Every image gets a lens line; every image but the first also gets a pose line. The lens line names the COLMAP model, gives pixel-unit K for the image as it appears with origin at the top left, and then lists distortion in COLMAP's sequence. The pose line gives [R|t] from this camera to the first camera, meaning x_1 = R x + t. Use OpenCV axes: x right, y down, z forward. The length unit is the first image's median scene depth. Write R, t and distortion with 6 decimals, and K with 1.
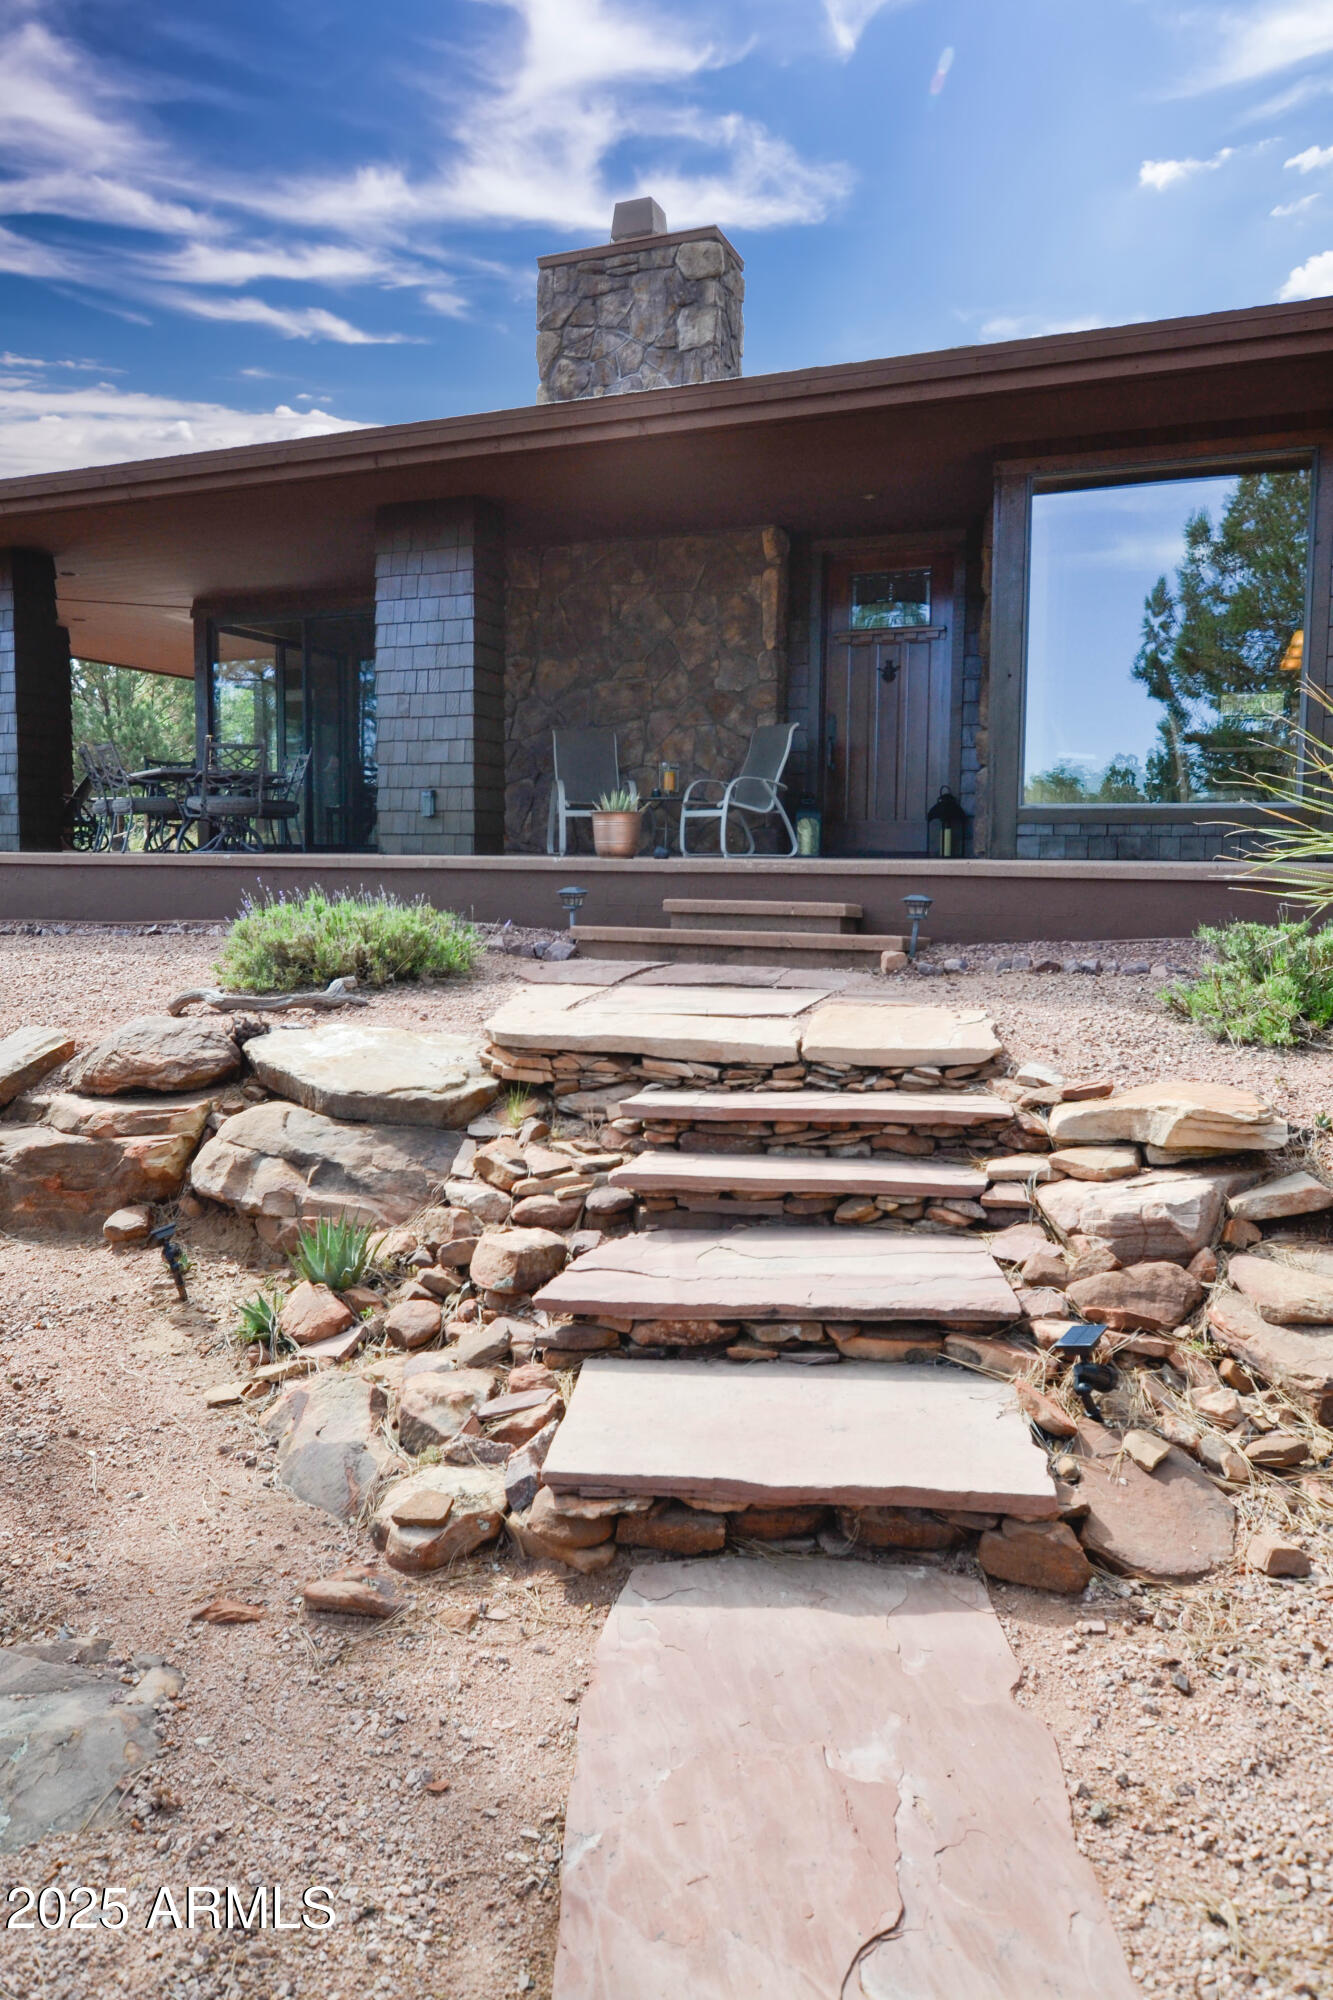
lens RADIAL K [[1387.0, 0, 625.3], [0, 1387.0, 971.0], [0, 0, 1]] dist [-0.006264, 0.008787]
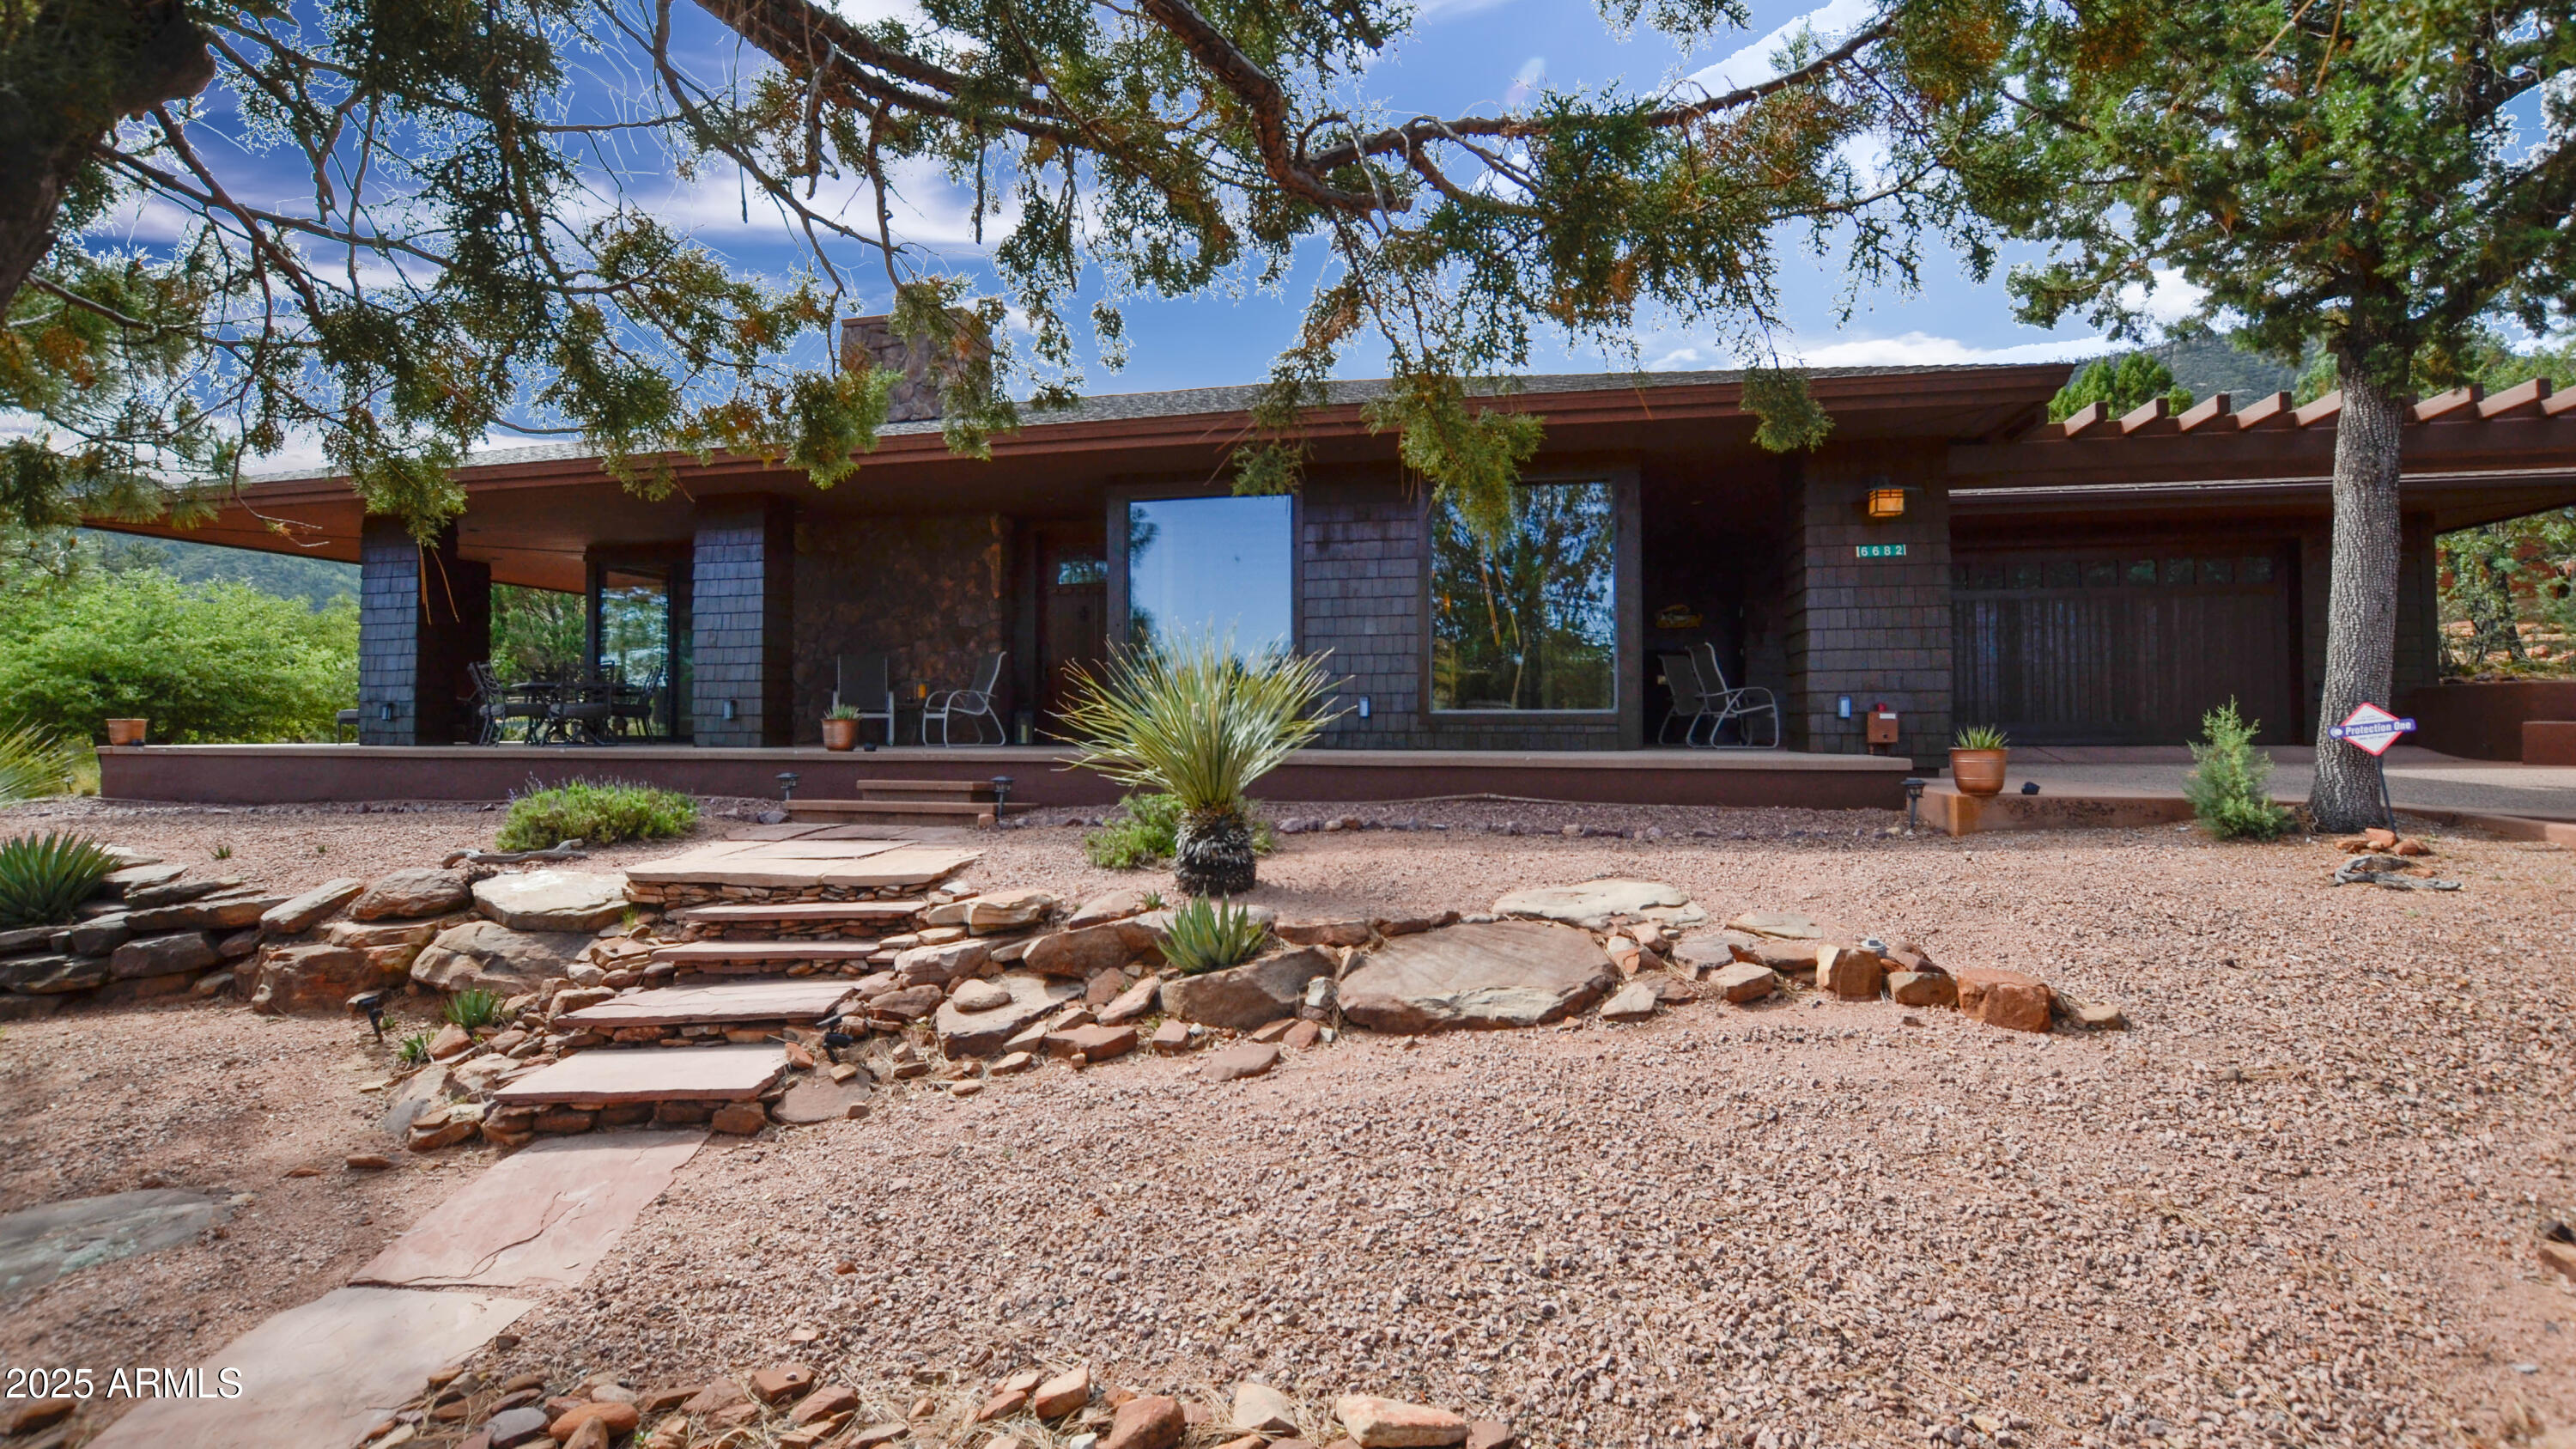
lens RADIAL K [[1178.6, 0, 1311.6], [0, 1178.6, 714.6], [0, 0, 1]] dist [-0.031524, 0.003353]
pose [[0.983406, -0.006684, 0.181296, 0.467653], [0.023468, 0.995612, -0.090590, 0.003939], [-0.179895, 0.093341, 0.979247, -0.505416]]
